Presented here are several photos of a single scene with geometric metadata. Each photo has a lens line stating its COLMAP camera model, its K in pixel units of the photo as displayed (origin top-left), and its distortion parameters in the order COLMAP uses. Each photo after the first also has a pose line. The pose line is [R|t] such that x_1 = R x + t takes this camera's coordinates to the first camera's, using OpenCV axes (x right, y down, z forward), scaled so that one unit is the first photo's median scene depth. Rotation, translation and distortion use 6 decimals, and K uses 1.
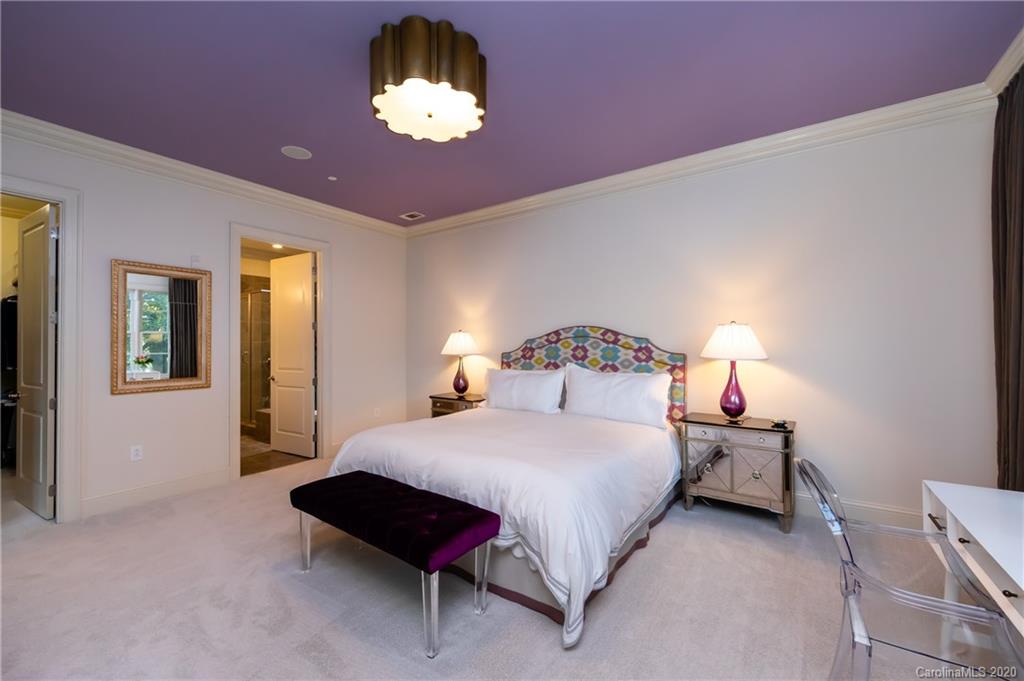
lens RADIAL K [[401.5, 0, 514.1], [0, 401.5, 347.3], [0, 0, 1]] dist [-0.004449, 0.000767]
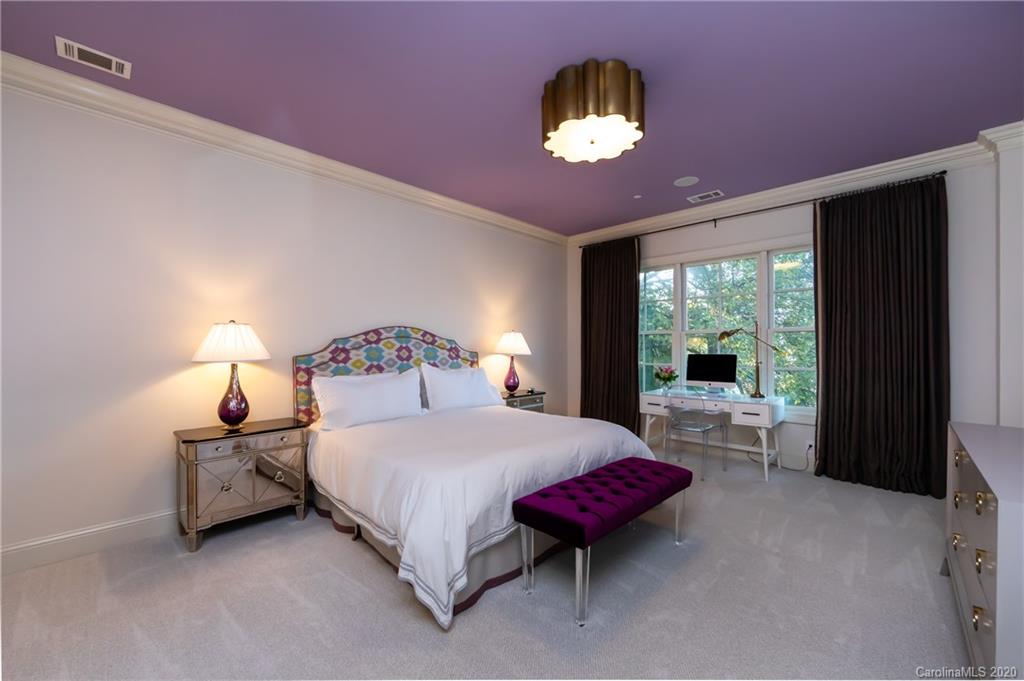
lens RADIAL K [[401.5, 0, 547.5], [0, 401.5, 344.6], [0, 0, 1]] dist [-0.004449, 0.000767]
pose [[0.094612, 0.006664, 0.995492, -0.774389], [0.003666, 0.999968, -0.007042, 0.000472], [-0.995507, 0.004316, 0.094584, 0.537407]]
